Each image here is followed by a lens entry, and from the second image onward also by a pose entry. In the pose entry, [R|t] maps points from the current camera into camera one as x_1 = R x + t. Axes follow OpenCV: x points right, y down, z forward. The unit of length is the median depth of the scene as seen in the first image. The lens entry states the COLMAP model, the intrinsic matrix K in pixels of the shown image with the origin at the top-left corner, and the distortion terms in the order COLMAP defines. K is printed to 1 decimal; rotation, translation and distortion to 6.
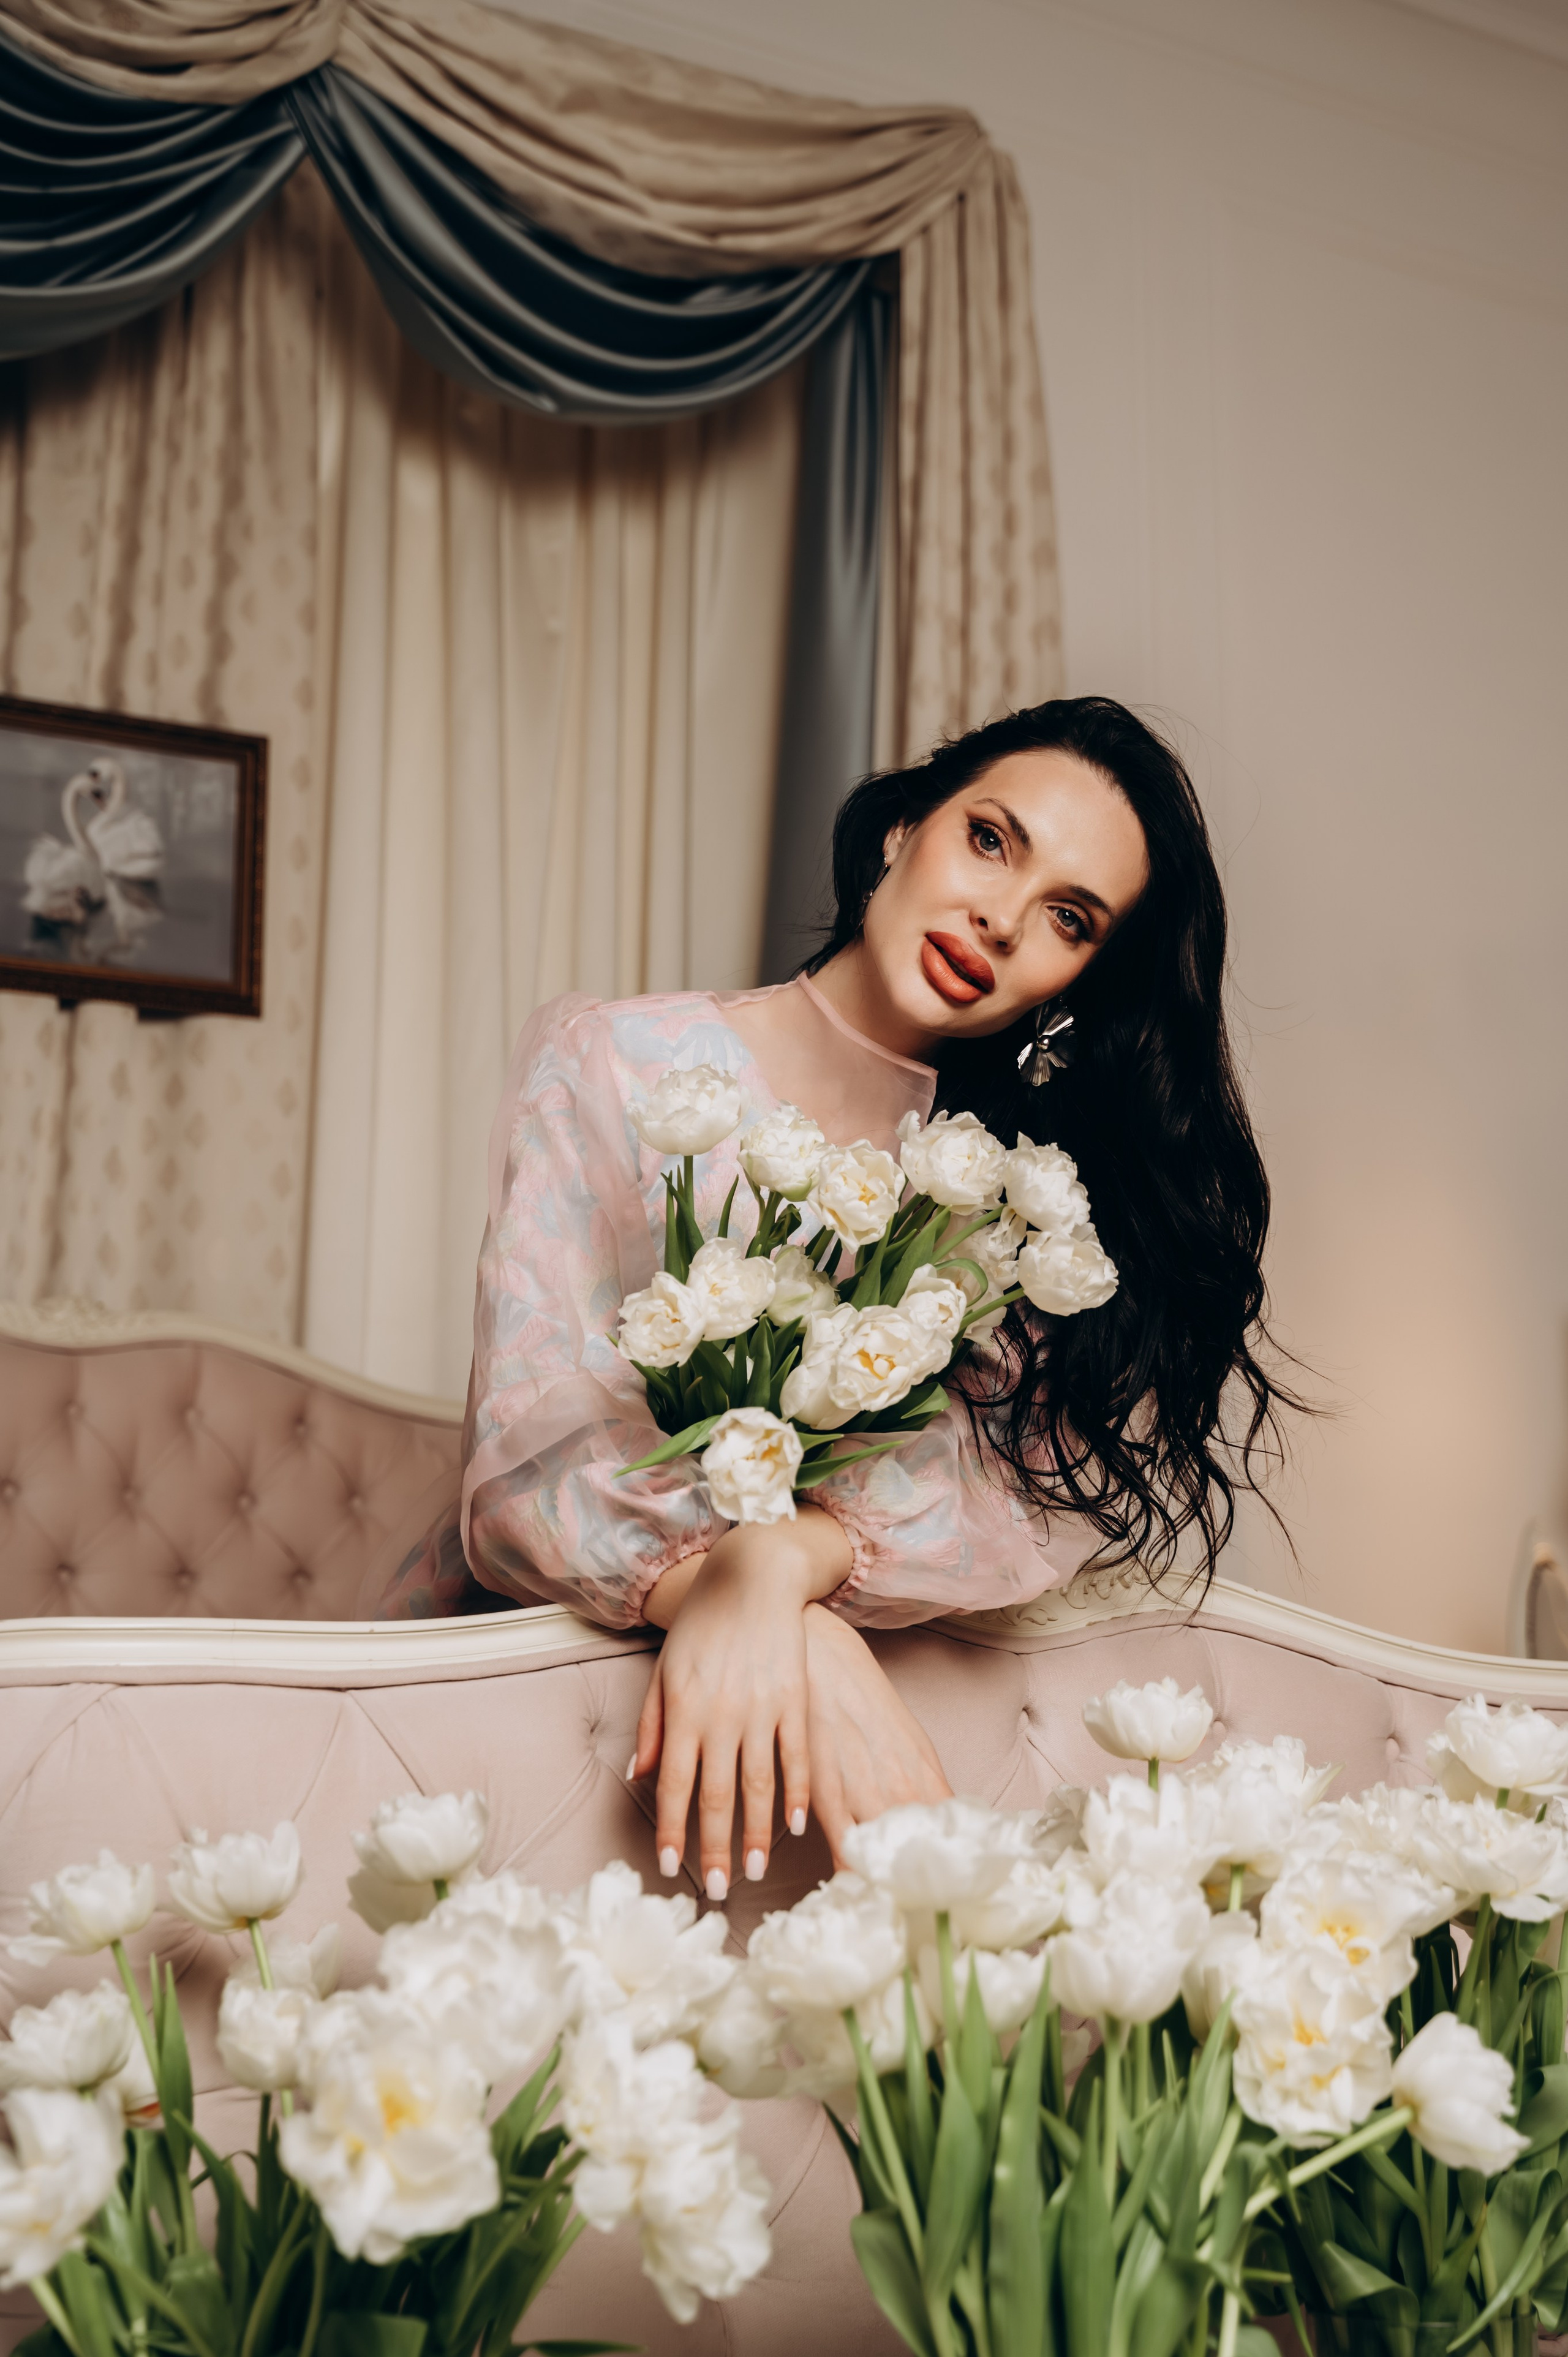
lens RADIAL K [[3034.8, 0, 798.9], [0, 3034.8, 1171.6], [0, 0, 1]] dist [-0.010186, 0.000000]
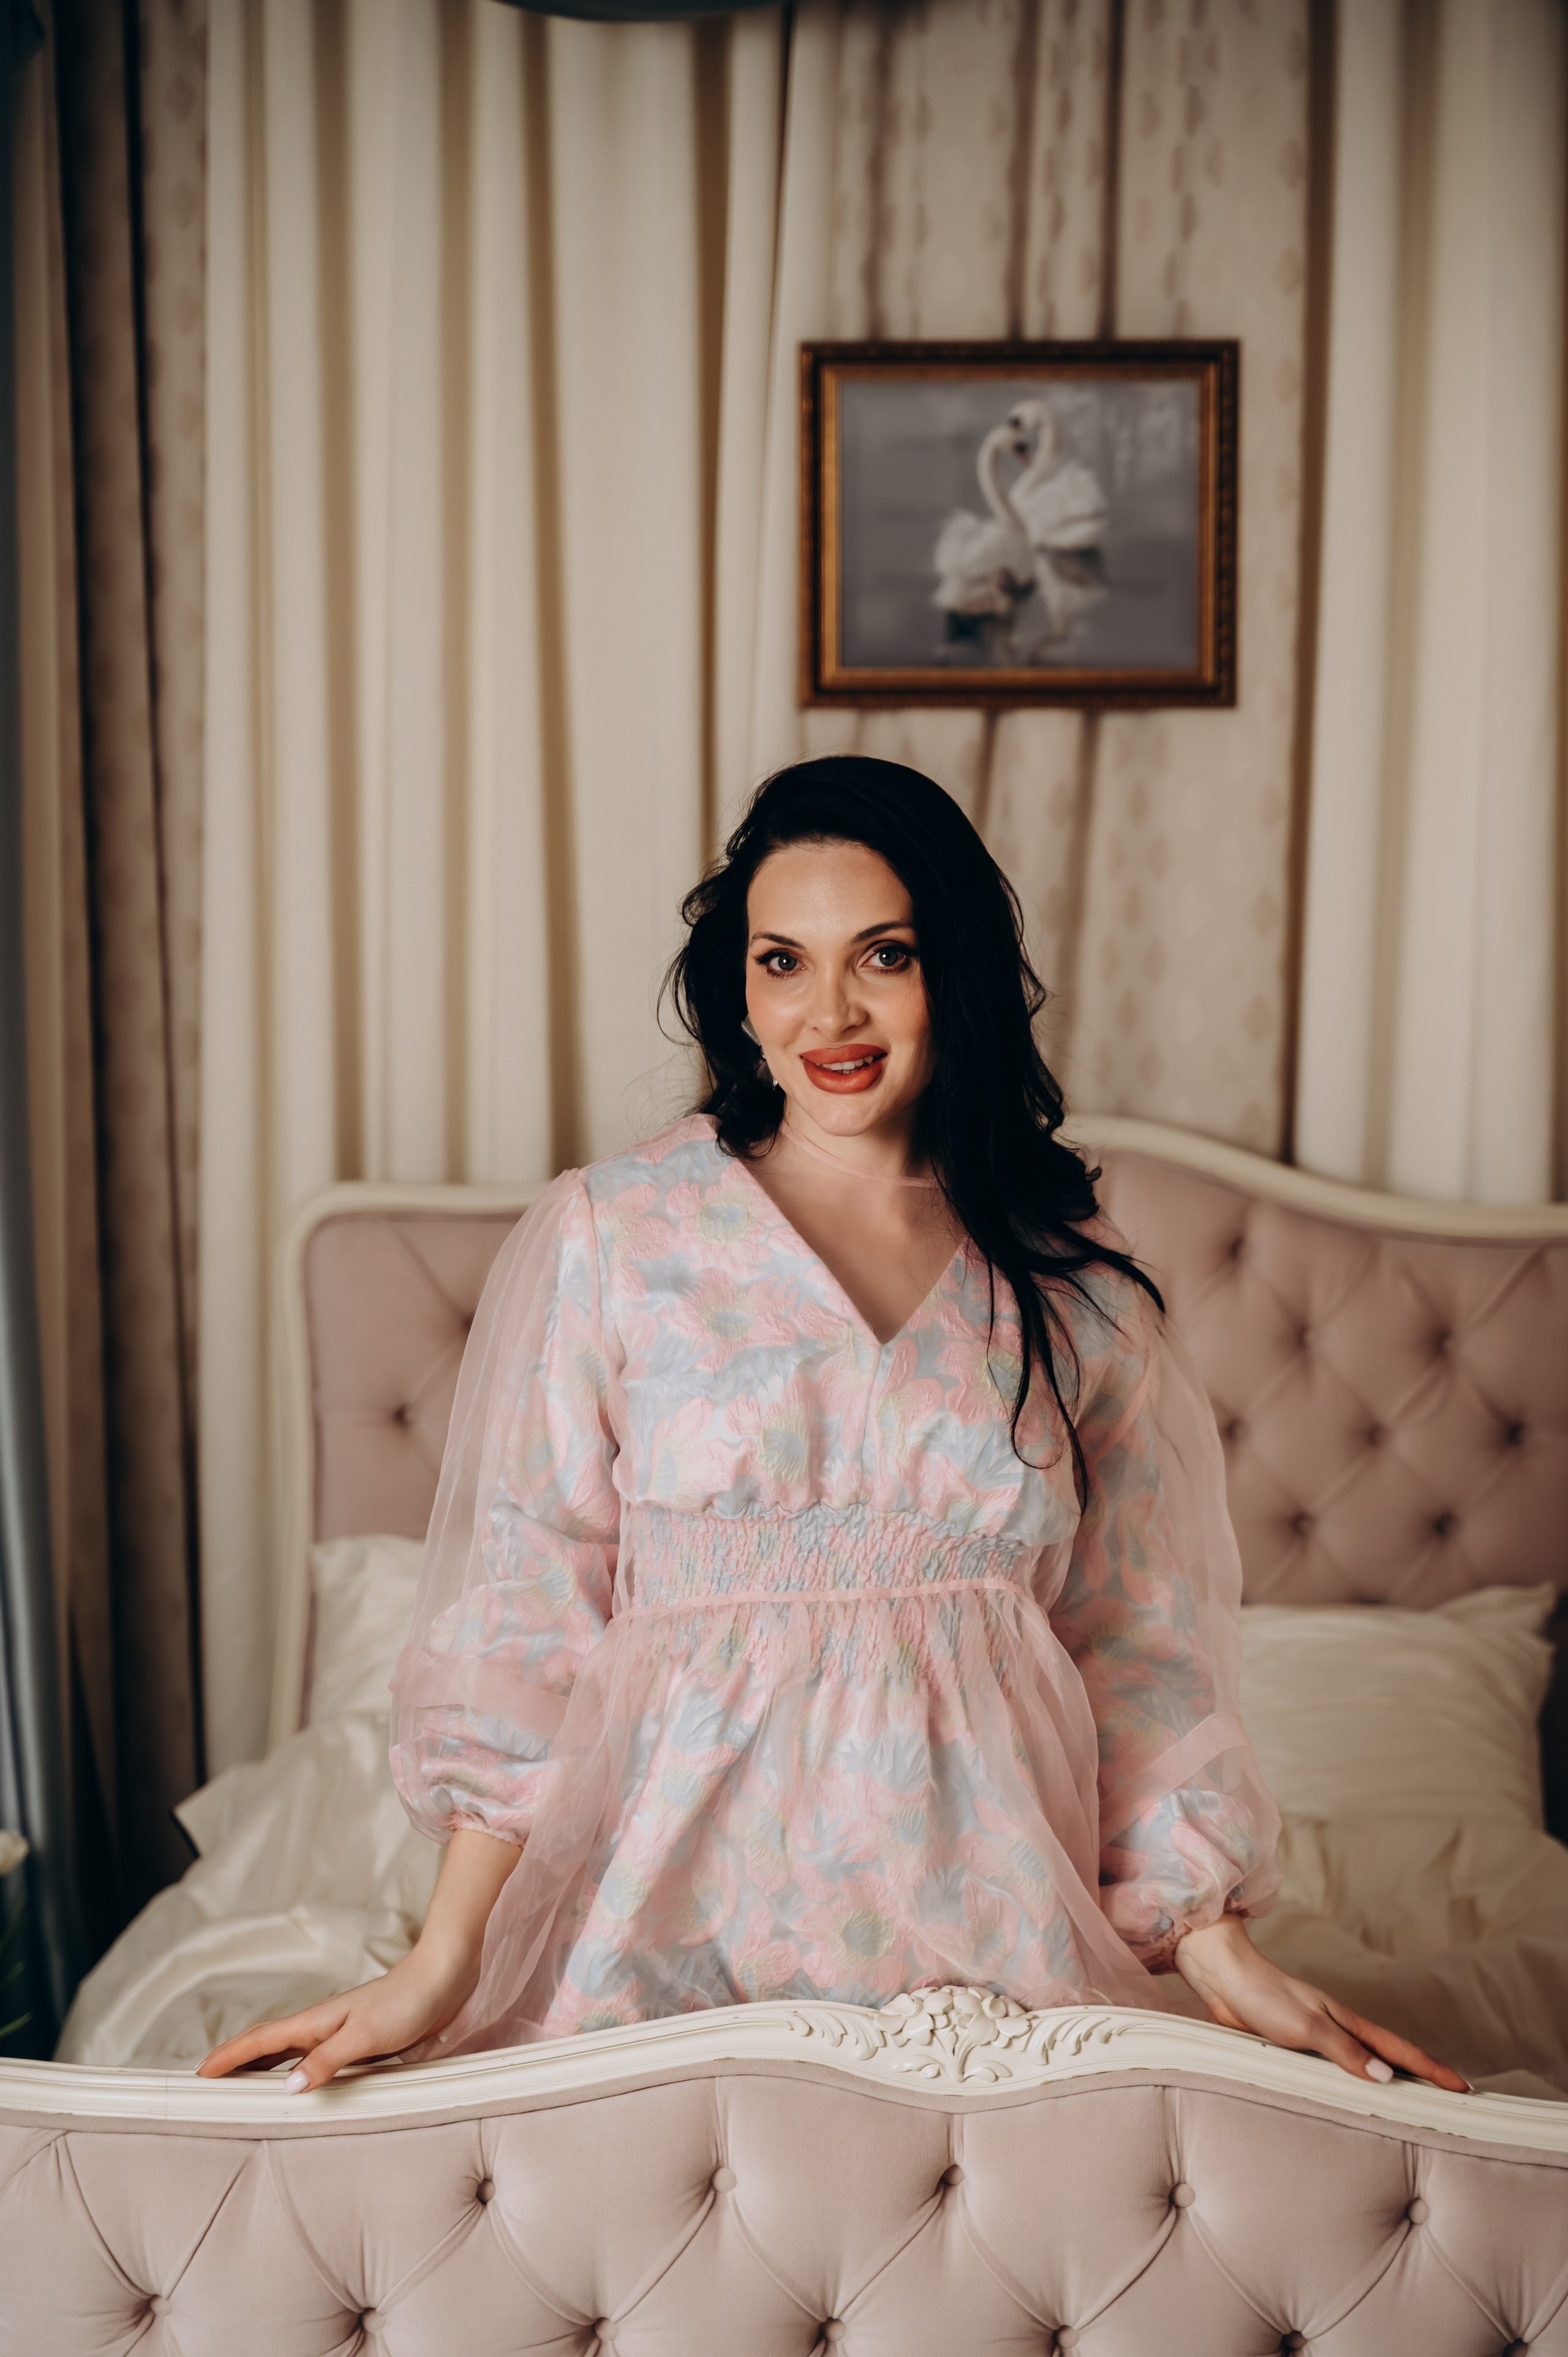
lens RADIAL K [[4801.1, 0, 768.9], [0, 4801.1, 1181.5], [0, 0, 1]] dist [-0.026985, 0.000000]
pose [[0.842522, 0.058962, -0.535425, 0.409754], [0.092695, 0.963293, 0.251941, -0.263728], [0.530626, -0.261897, 0.806130, -0.124090]]
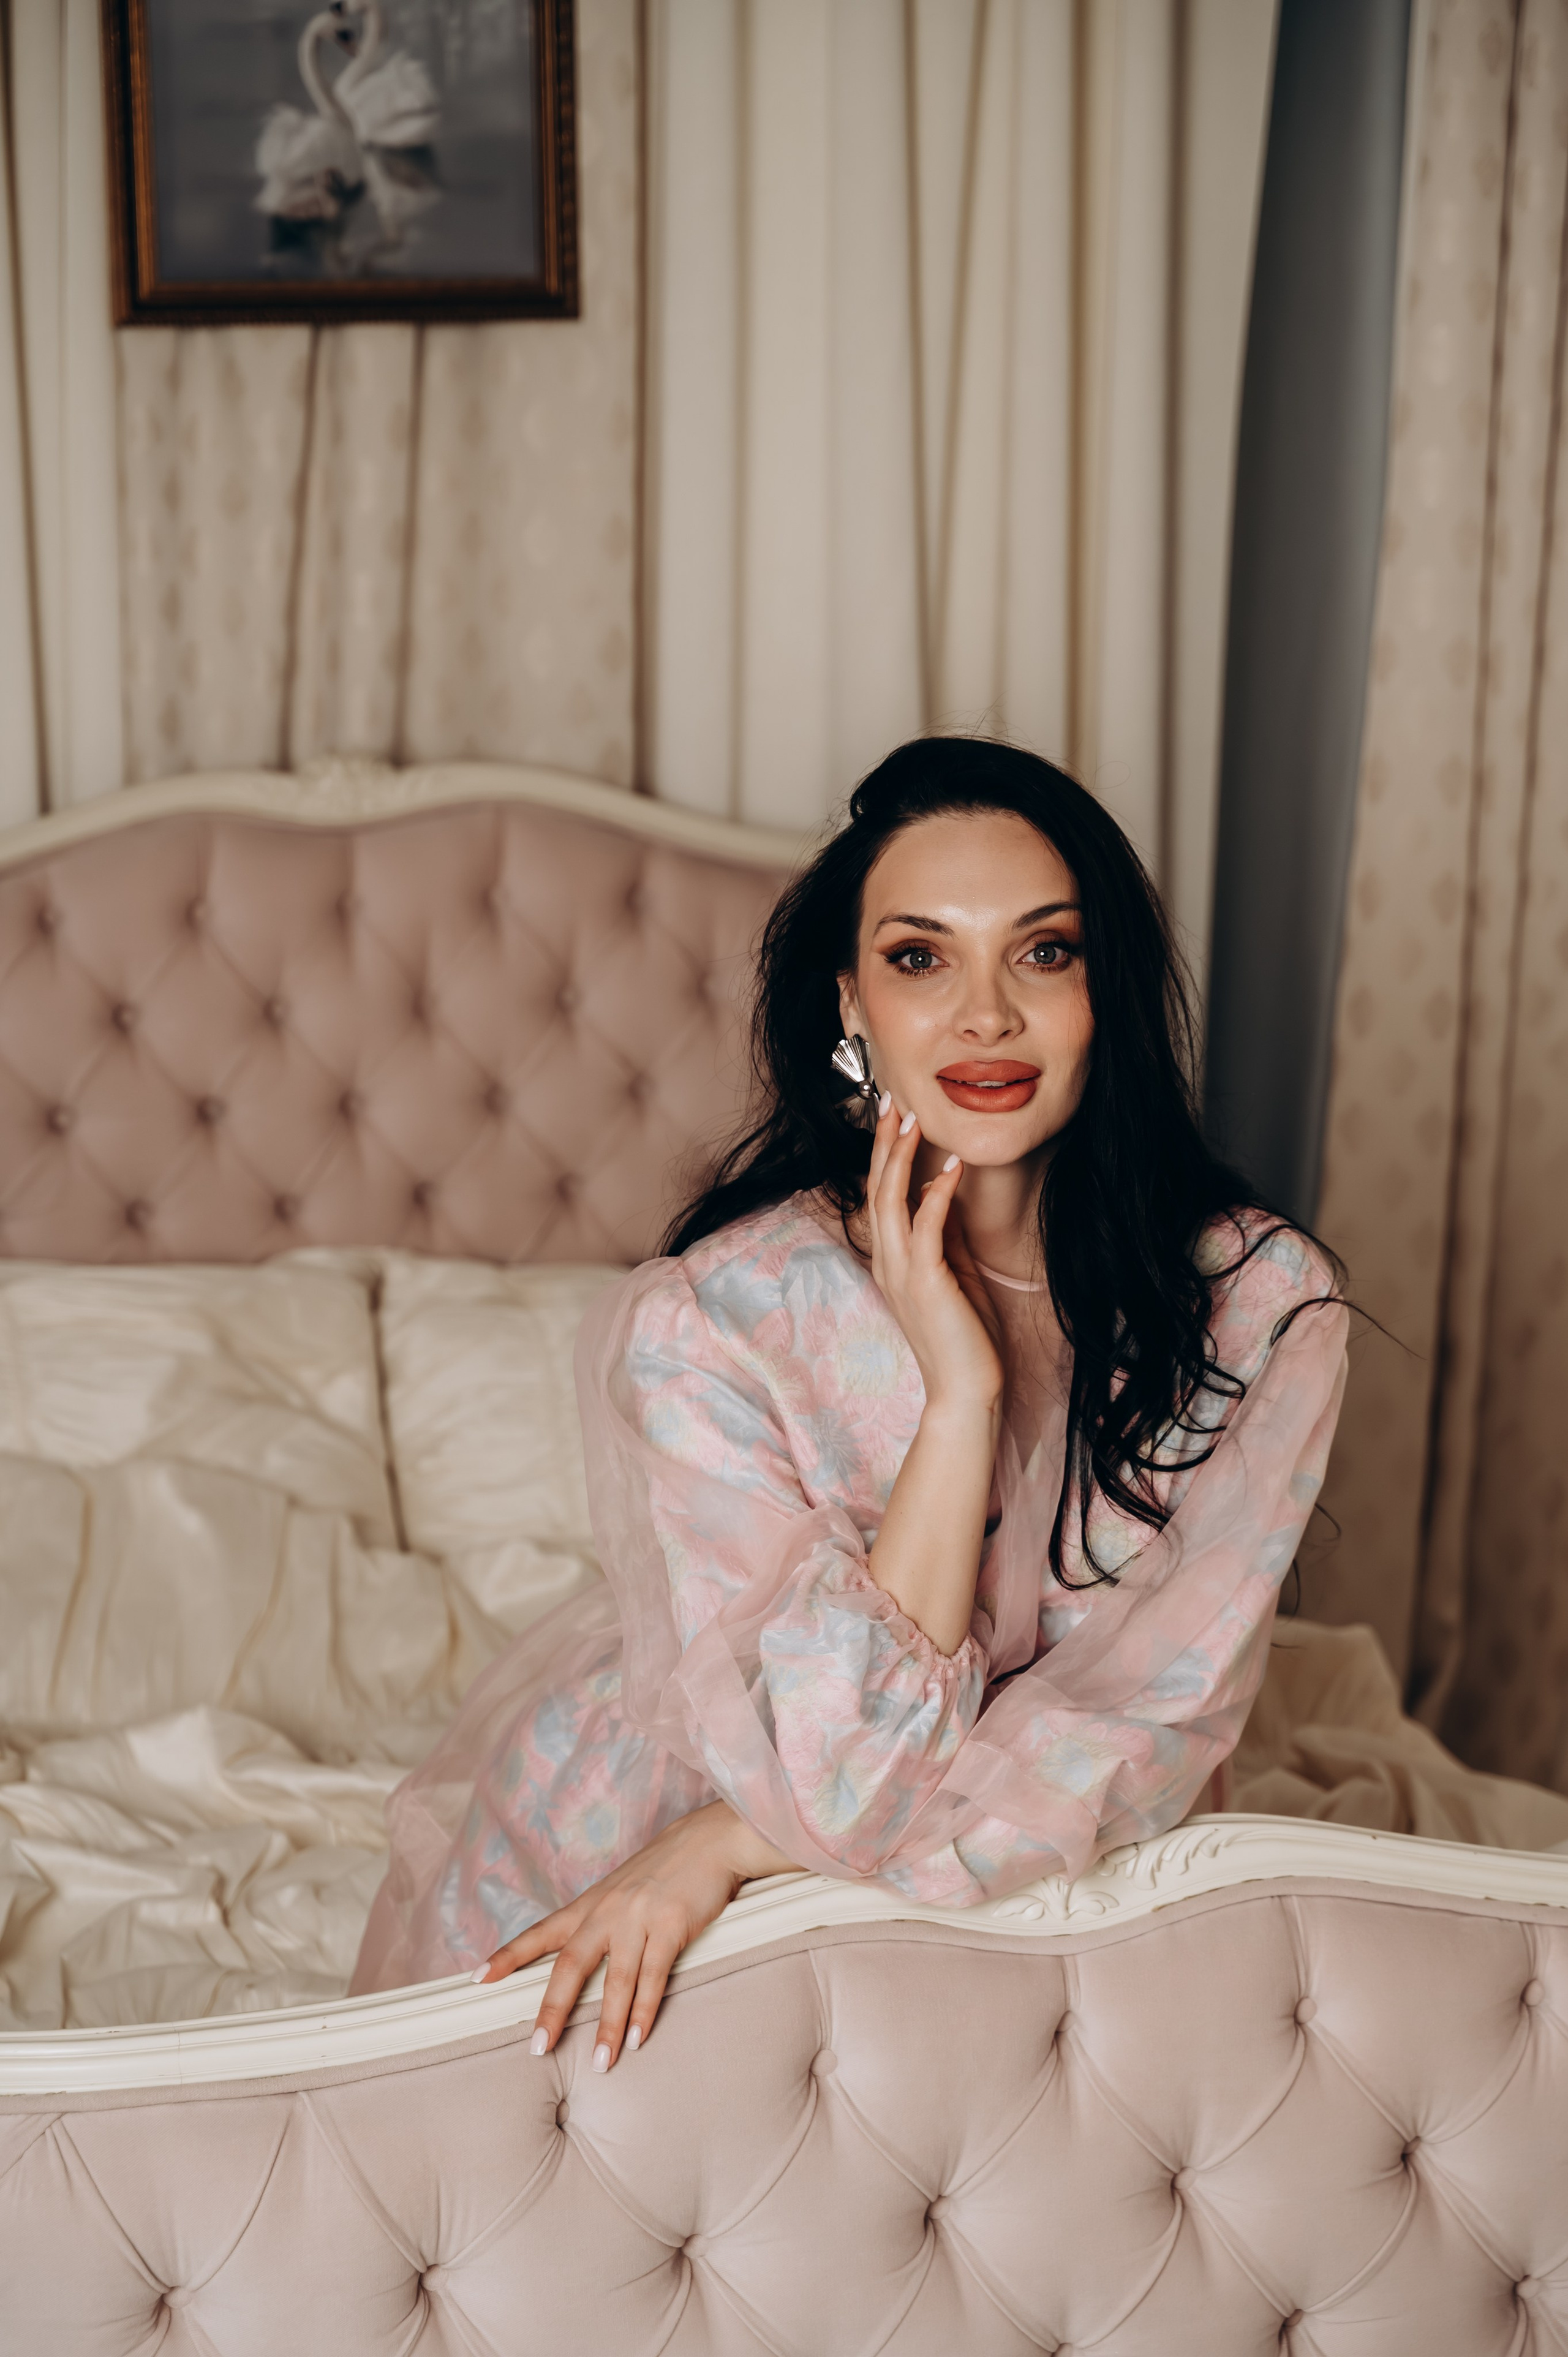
lens RADIAL K [[4476.2, 0, 797.2], [0, 4476.2, 1178.4], [0, 0, 1]] dist [-0.003191, 0.000000]
pose [[0.973822, 0.042484, -0.223305, 0.134882], [0.045018, 0.926876, 0.372658, -0.267669], [0.222808, -0.372955, 0.900700, -0.073419]]
